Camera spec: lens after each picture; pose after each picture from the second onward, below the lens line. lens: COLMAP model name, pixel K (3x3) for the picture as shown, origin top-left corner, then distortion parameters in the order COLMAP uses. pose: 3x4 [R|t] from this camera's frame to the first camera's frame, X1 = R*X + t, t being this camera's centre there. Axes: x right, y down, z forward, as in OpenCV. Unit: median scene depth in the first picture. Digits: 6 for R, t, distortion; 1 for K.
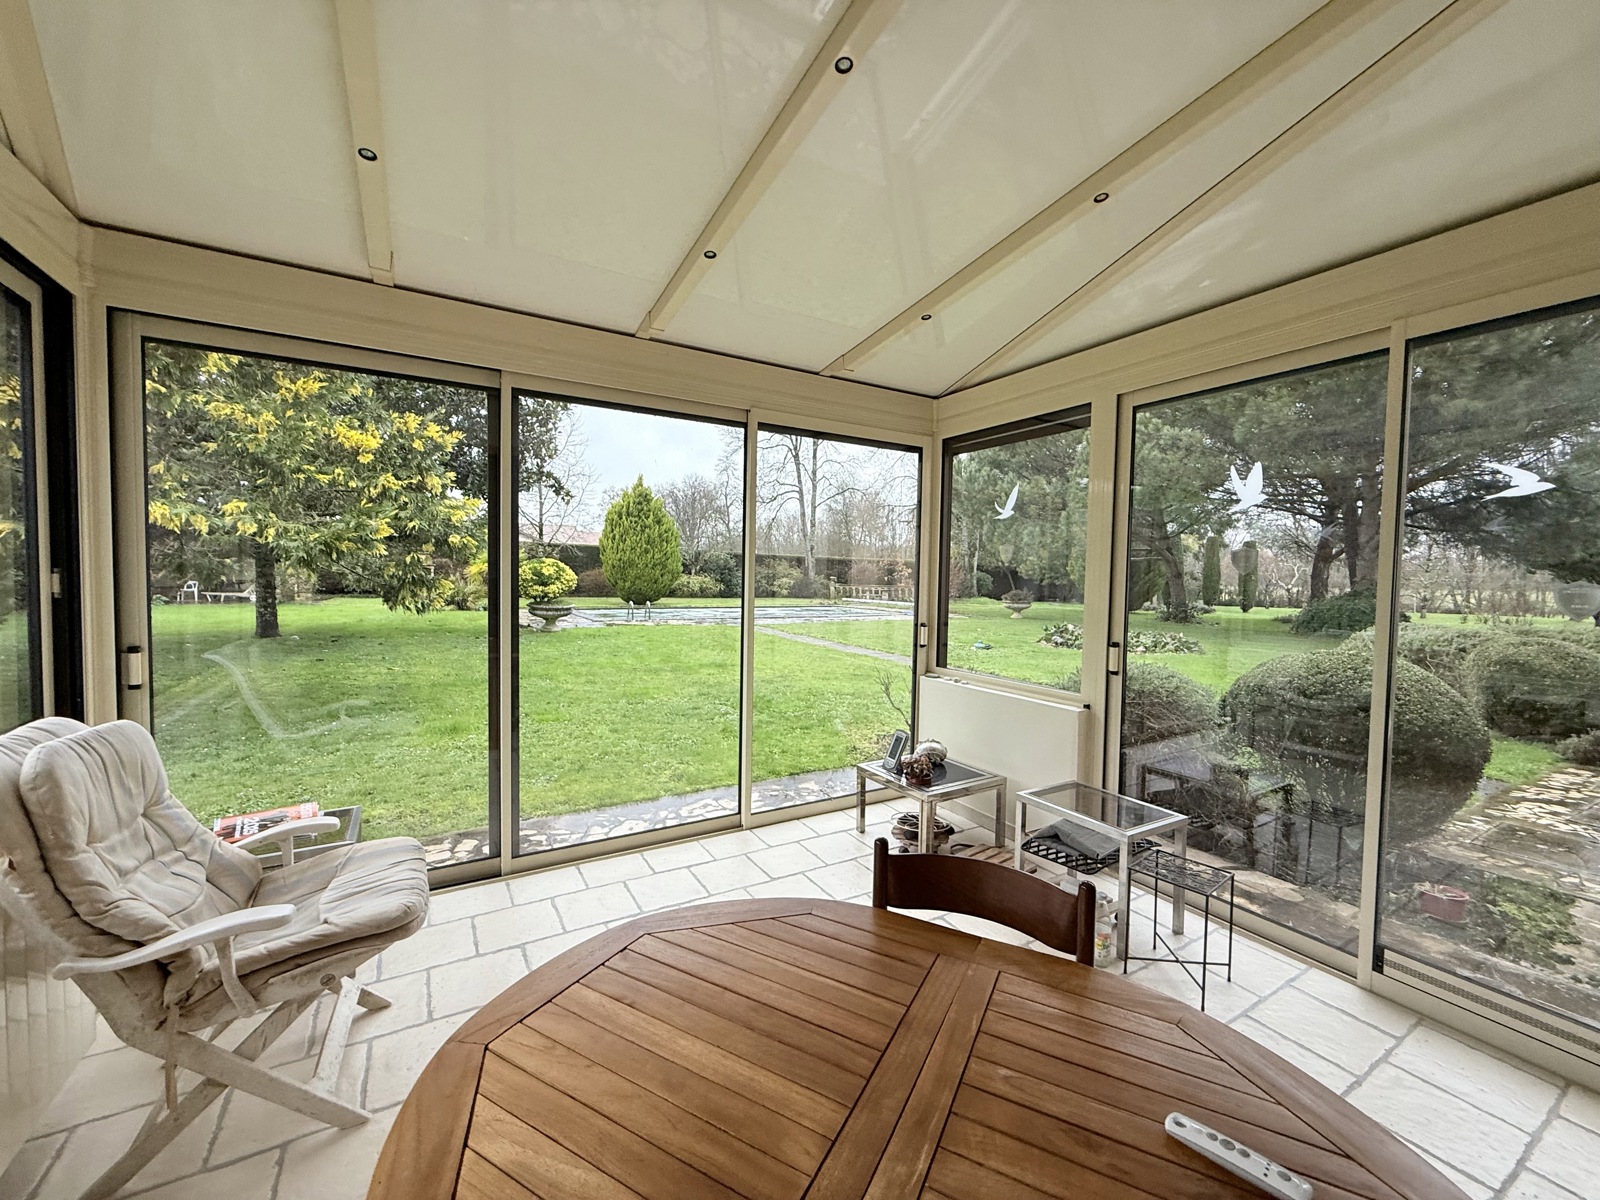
lens RADIAL K [[636.6, 0, 799.1], [0, 636.6, 601.7], [0, 0, 1]] dist [-0.000256, -0.000002]
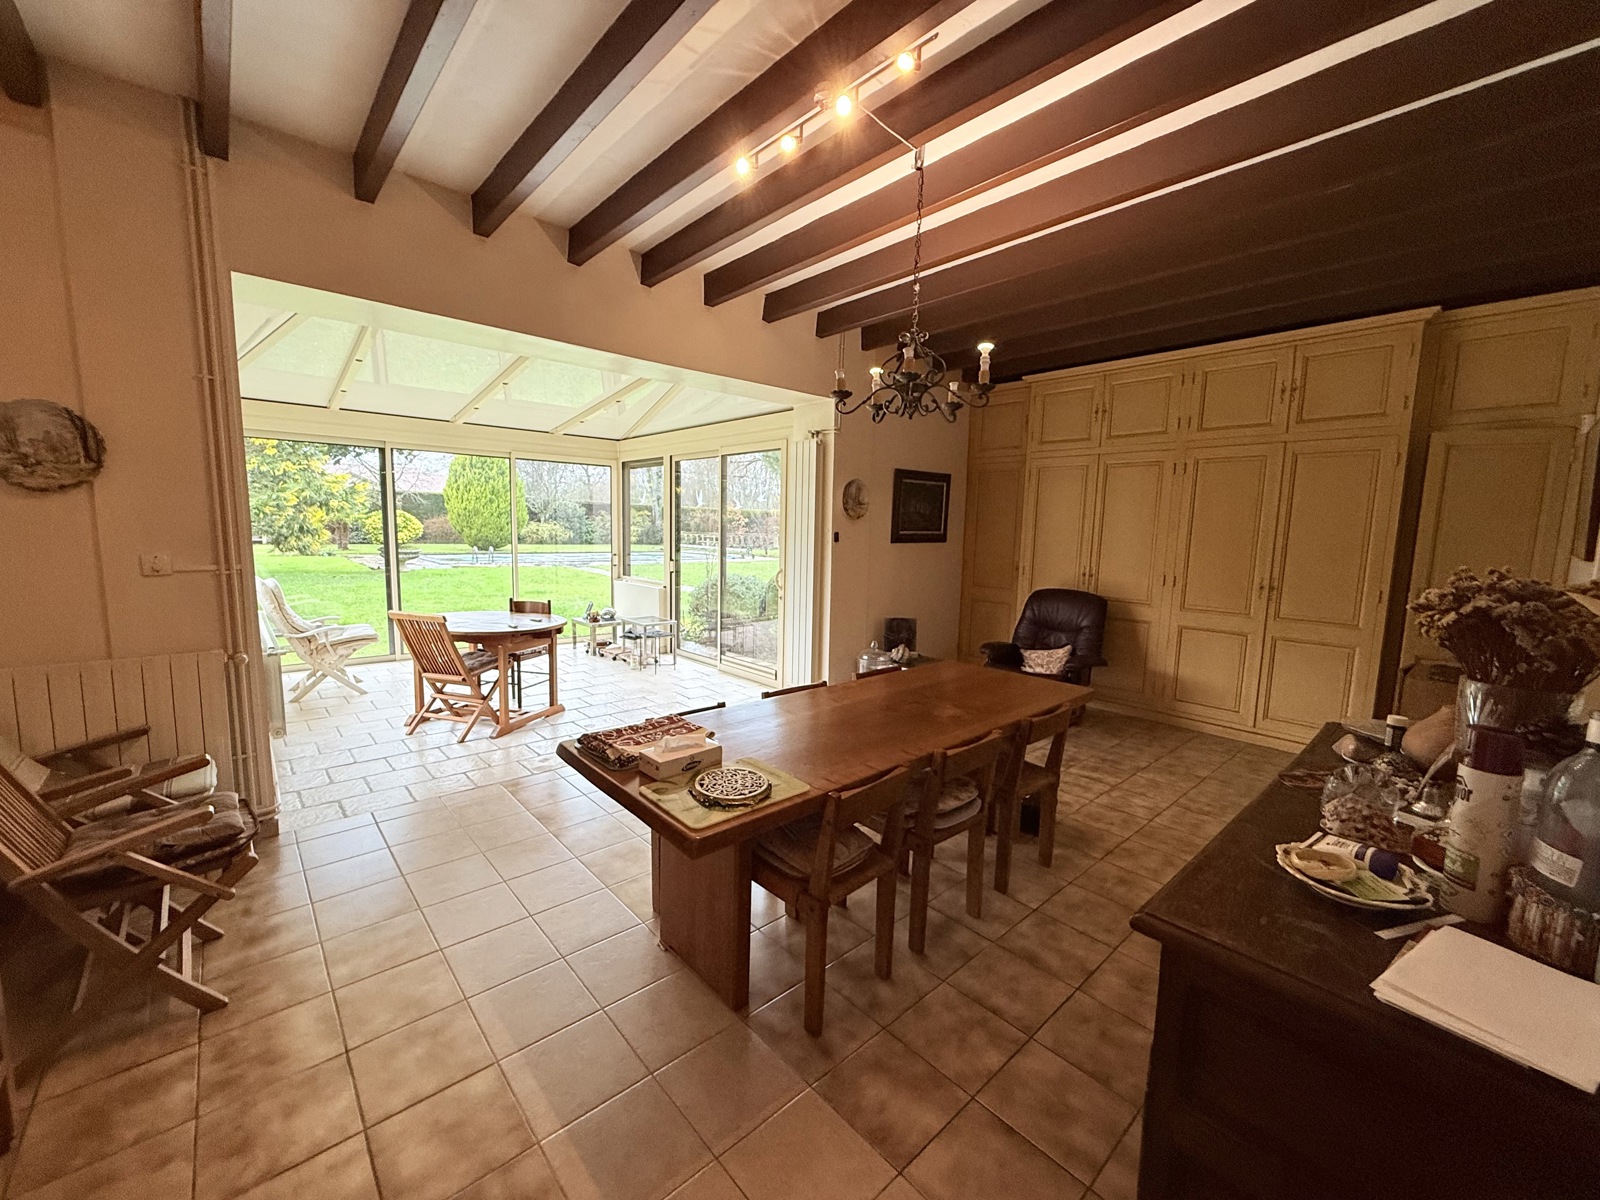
lens RADIAL K [[636.6, 0, 799.7], [0, 636.6, 598.9], [0, 0, 1]] dist [-0.000256, -0.000002]
pose [[0.980326, -0.017137, 0.196639, 0.069836], [0.001770, 0.996947, 0.078059, 0.003605], [-0.197377, -0.076175, 0.977364, -0.207189]]
